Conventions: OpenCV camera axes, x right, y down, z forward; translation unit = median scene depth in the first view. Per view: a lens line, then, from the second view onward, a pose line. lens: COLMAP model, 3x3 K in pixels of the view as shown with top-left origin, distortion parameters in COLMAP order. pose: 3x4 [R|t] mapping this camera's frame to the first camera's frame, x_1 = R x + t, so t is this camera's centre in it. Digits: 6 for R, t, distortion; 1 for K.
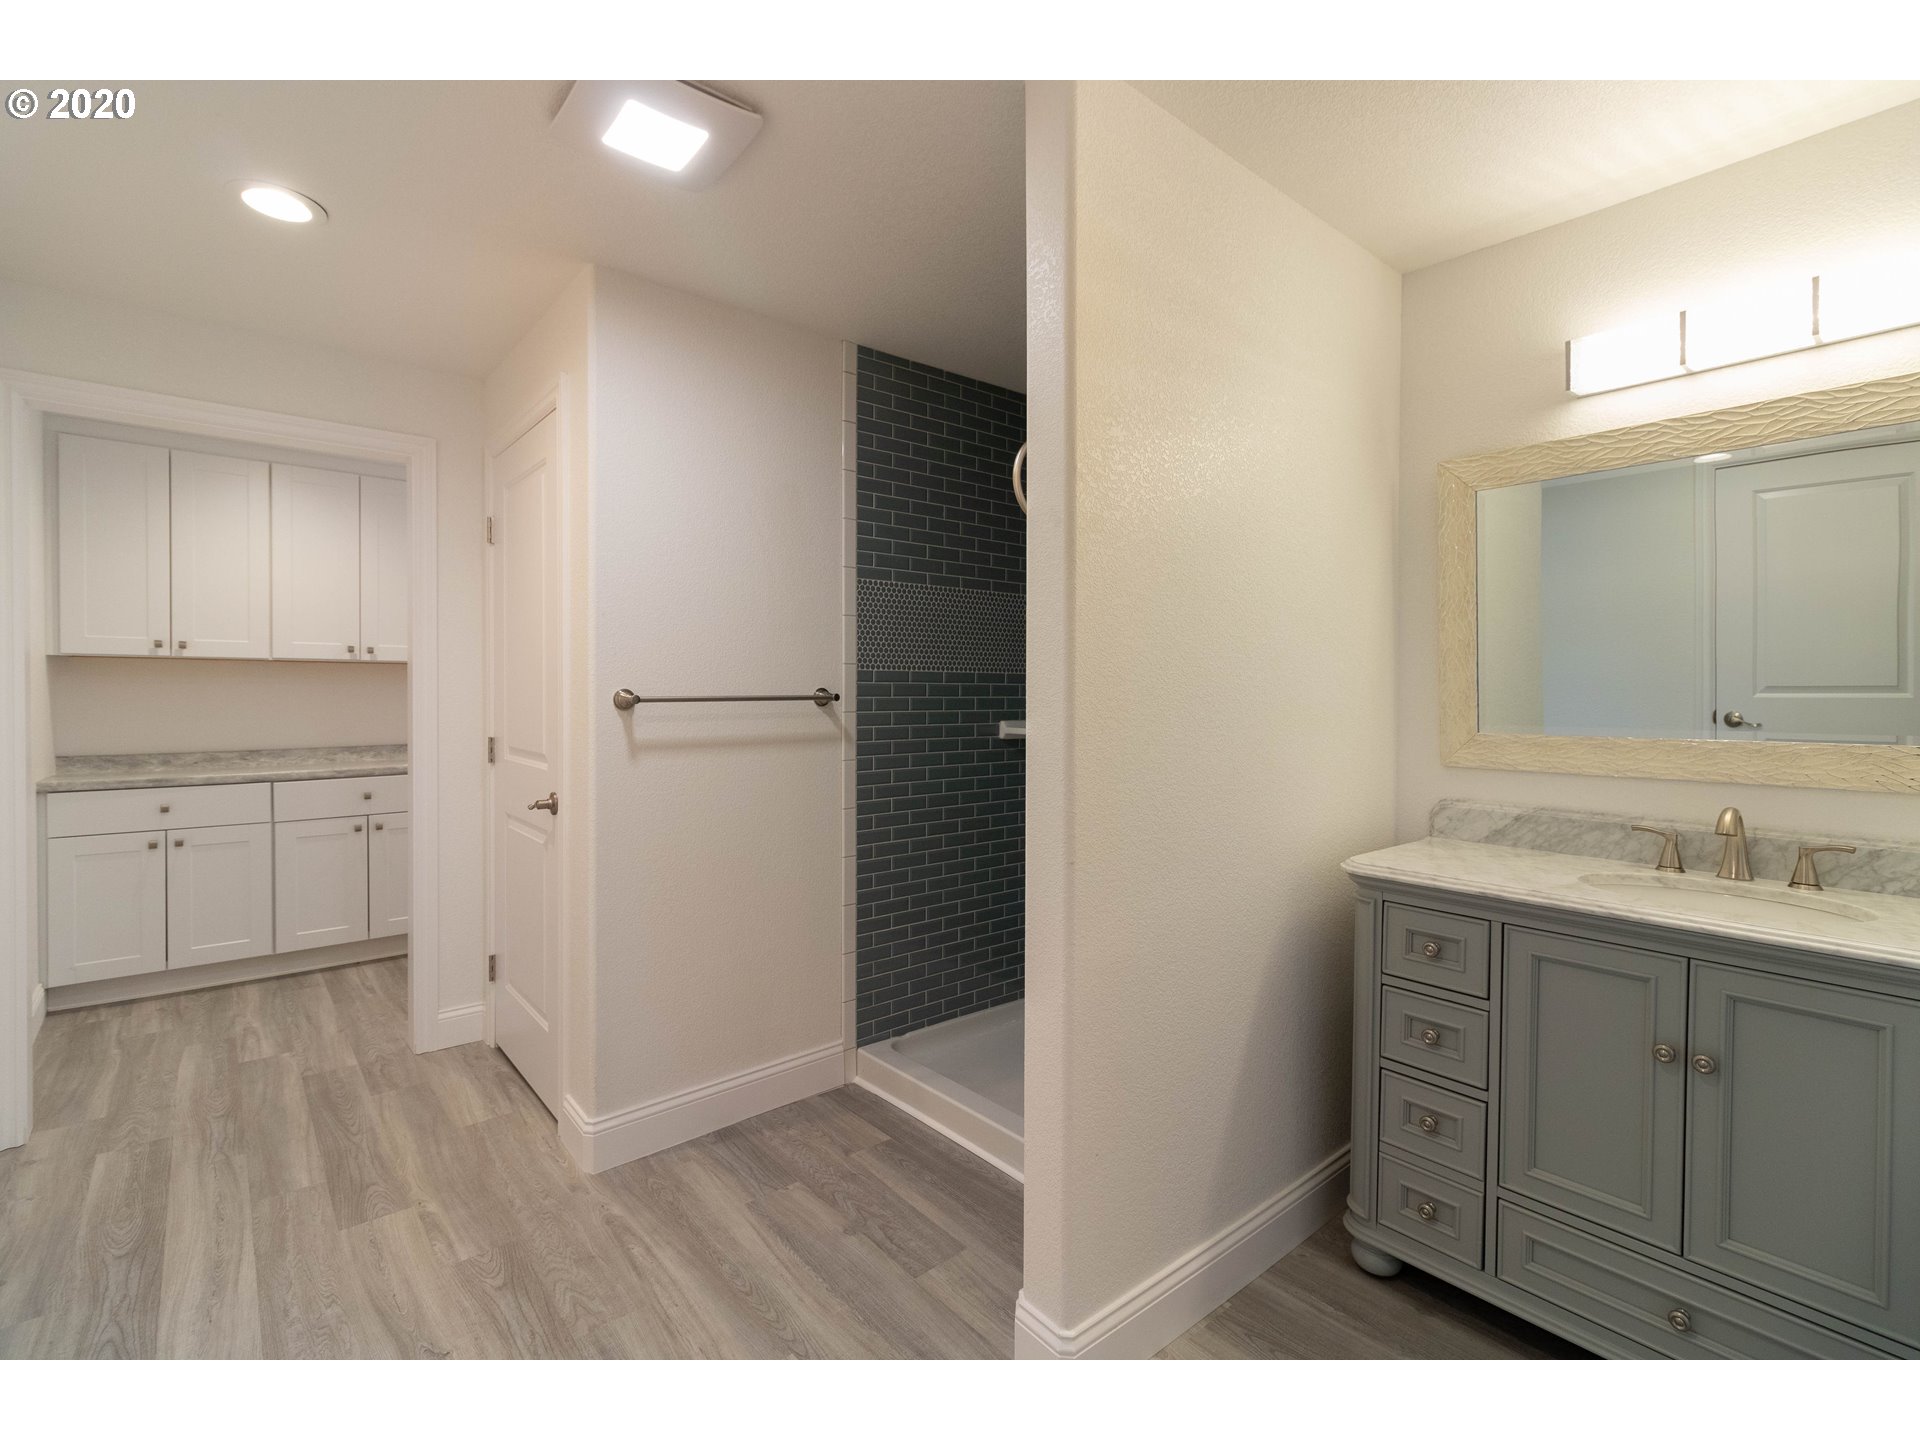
lens RADIAL K [[901.5, 0, 959.0], [0, 901.5, 704.3], [0, 0, 1]] dist [0.006345, 0.001981]
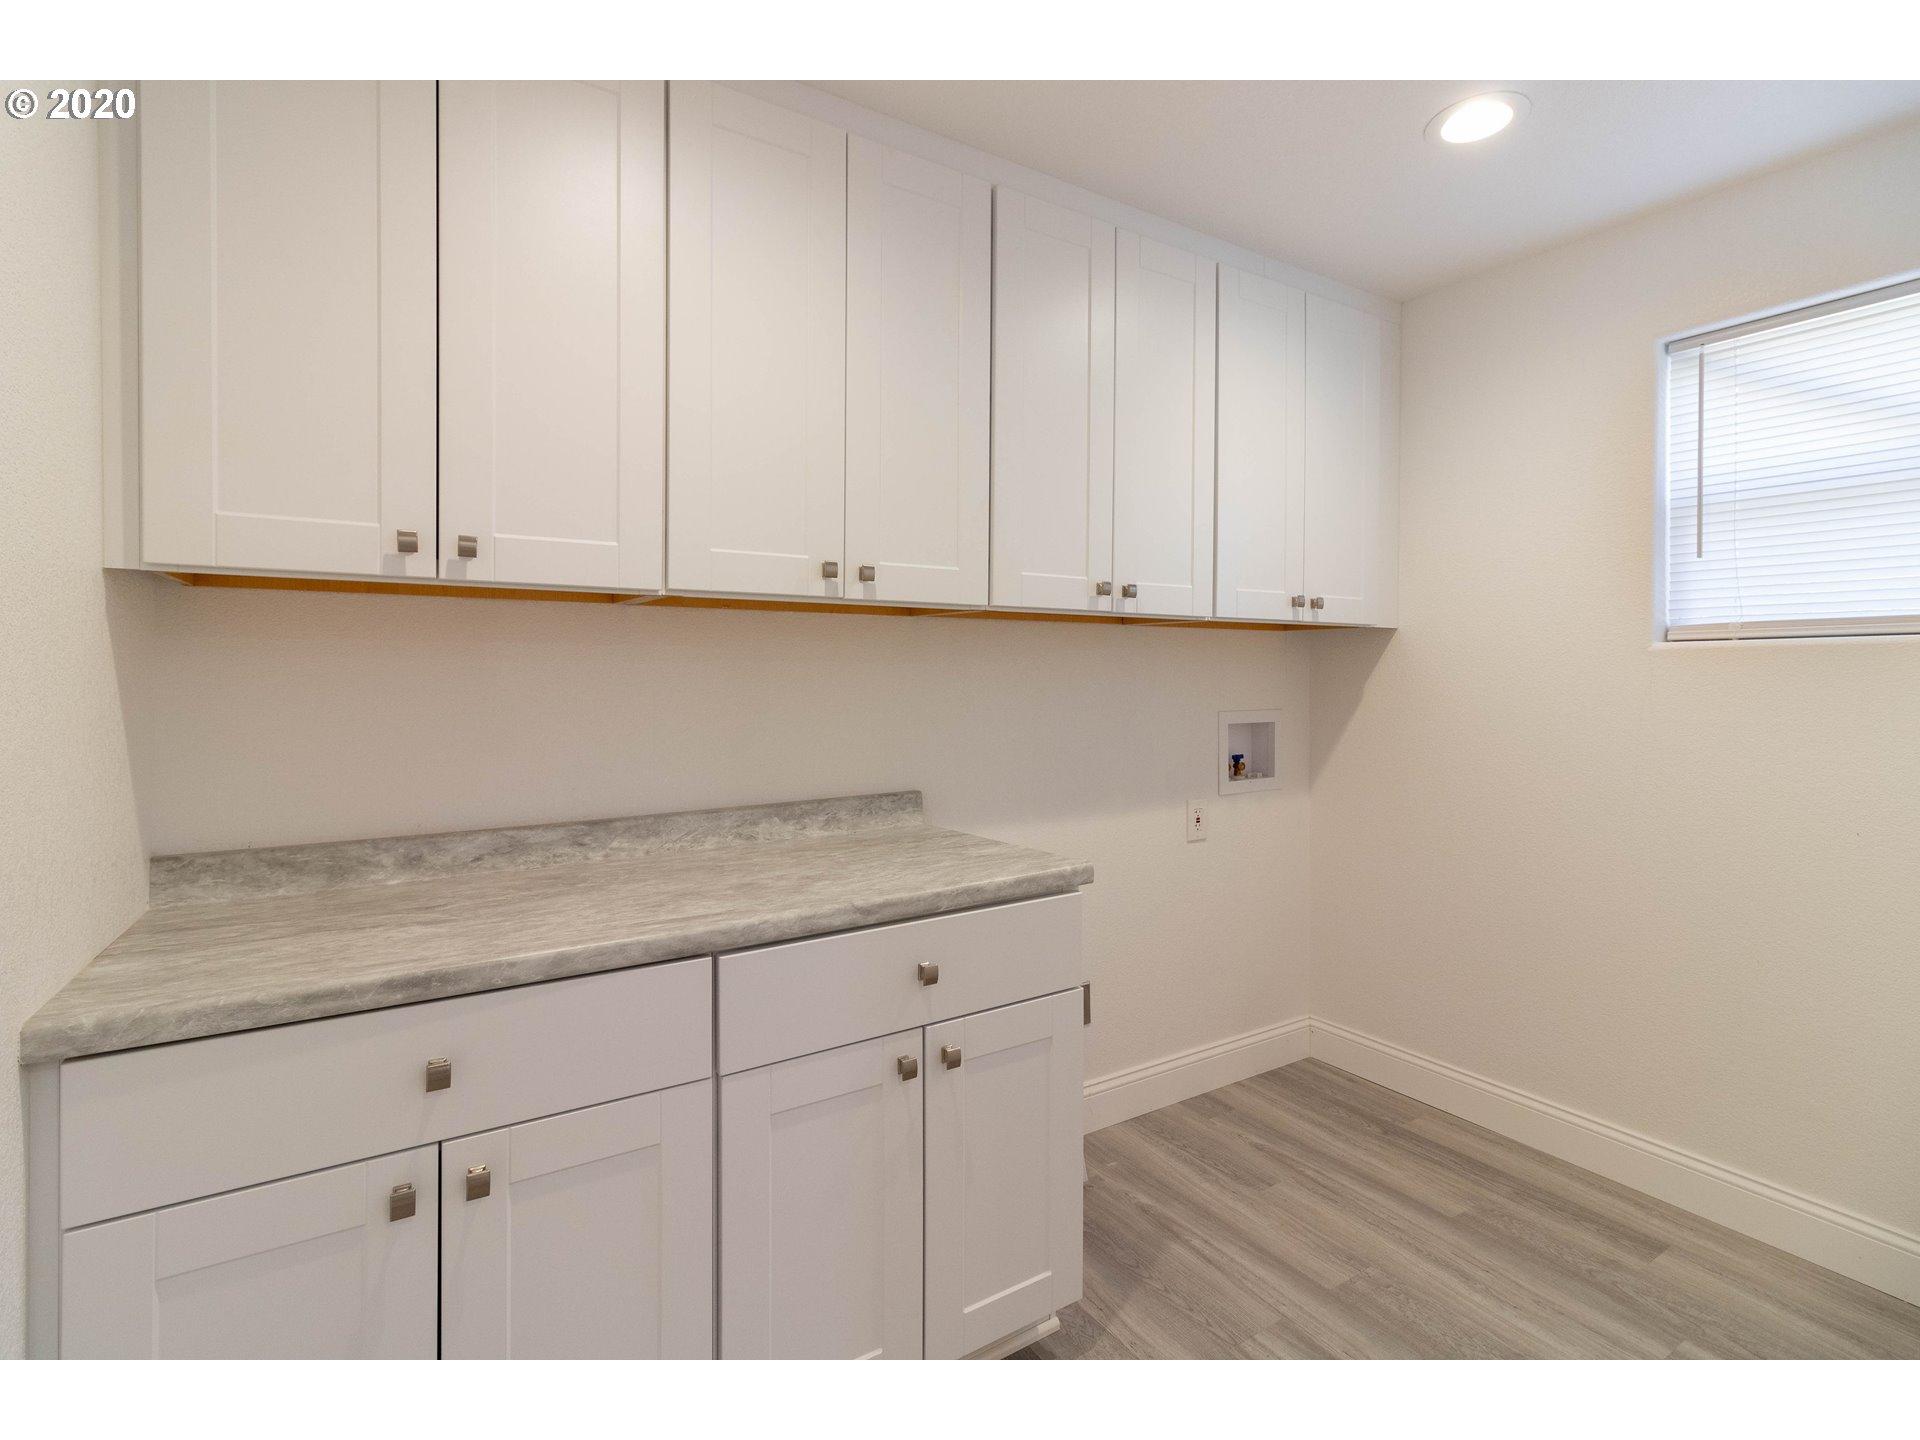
lens RADIAL K [[901.5, 0, 949.0], [0, 901.5, 673.6], [0, 0, 1]] dist [0.006345, 0.001981]
pose [[0.991562, 0.000679, -0.129629, -0.627955], [-0.001713, 0.999968, -0.007863, -0.013932], [0.129619, 0.008019, 0.991531, 0.679612]]
